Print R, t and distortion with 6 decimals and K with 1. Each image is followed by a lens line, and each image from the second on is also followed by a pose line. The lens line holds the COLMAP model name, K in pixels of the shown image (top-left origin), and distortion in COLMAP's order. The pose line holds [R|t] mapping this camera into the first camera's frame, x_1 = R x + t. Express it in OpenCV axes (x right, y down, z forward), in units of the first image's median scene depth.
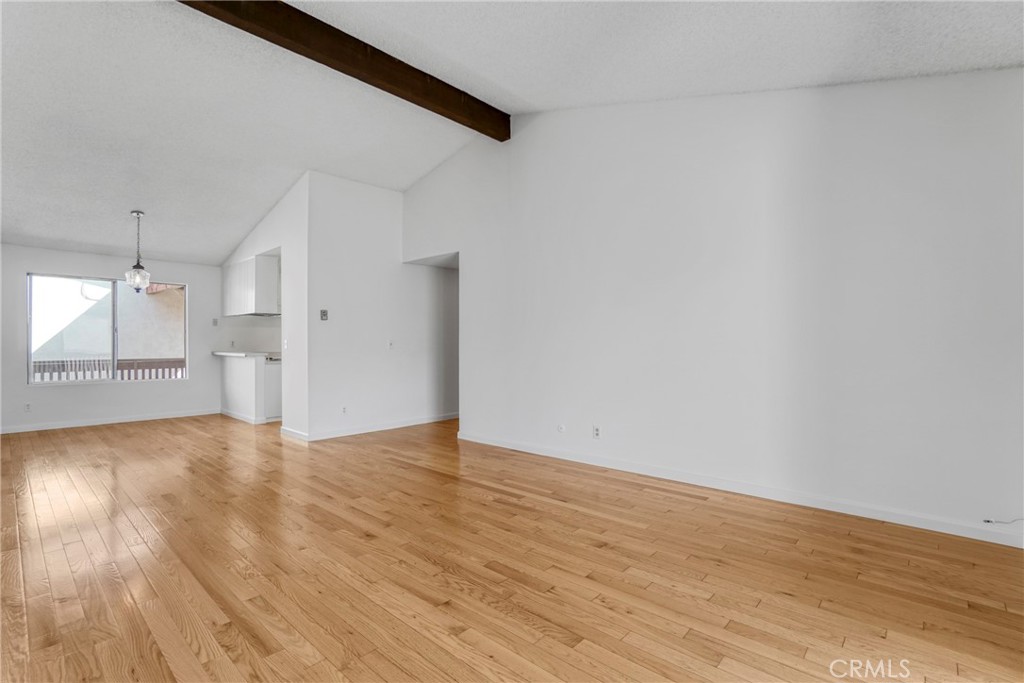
lens RADIAL K [[461.4, 0, 522.5], [0, 461.4, 342.1], [0, 0, 1]] dist [-0.051311, 0.015021]
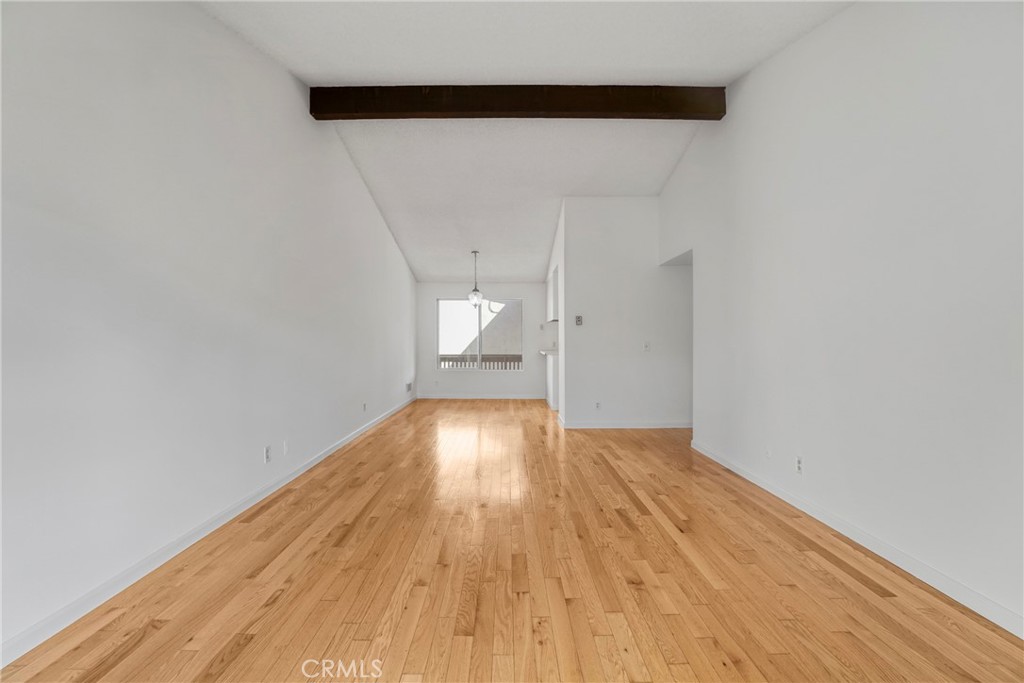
lens RADIAL K [[461.4, 0, 535.1], [0, 461.4, 339.3], [0, 0, 1]] dist [-0.051311, 0.015021]
pose [[0.684566, 0.000416, -0.728950, 0.531225], [-0.004100, 0.999986, -0.003280, -0.011460], [0.728939, 0.005234, 0.684559, 0.210494]]
